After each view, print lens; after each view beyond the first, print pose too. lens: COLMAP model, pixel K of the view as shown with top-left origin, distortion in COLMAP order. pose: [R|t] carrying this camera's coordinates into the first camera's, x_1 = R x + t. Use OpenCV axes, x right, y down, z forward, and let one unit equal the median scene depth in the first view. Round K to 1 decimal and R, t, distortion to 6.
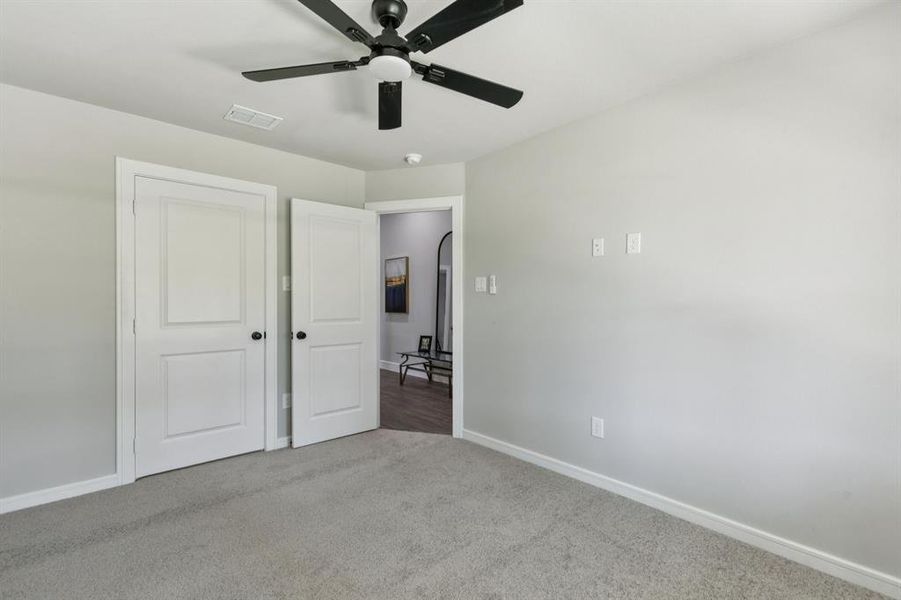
lens RADIAL K [[407.6, 0, 450.3], [0, 407.6, 303.0], [0, 0, 1]] dist [0.003669, -0.000212]
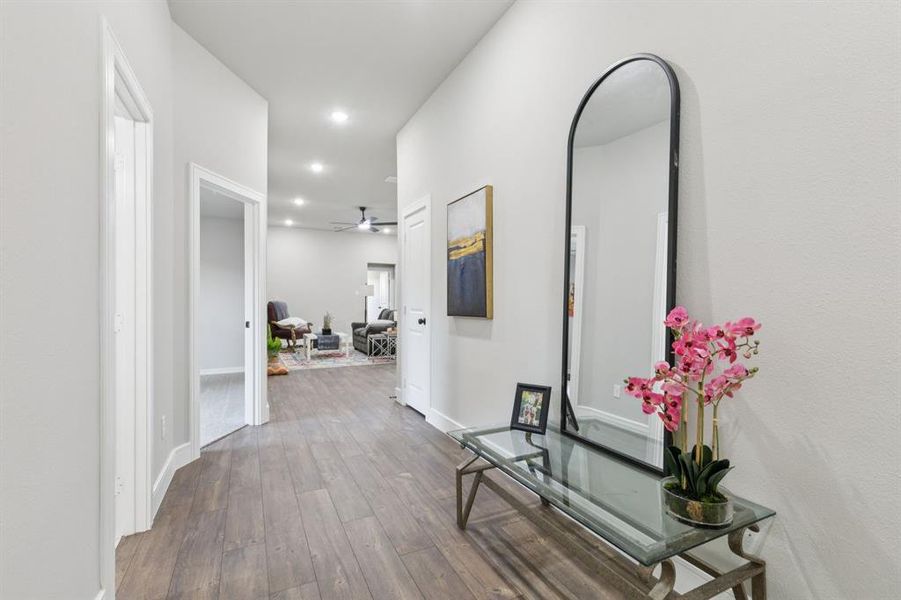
lens RADIAL K [[407.6, 0, 451.4], [0, 407.6, 303.4], [0, 0, 1]] dist [0.003669, -0.000212]
pose [[0.962827, 0.001534, -0.270114, -0.029631], [0.001240, 0.999948, 0.010098, 0.003940], [0.270116, -0.010058, 0.962775, 0.586649]]
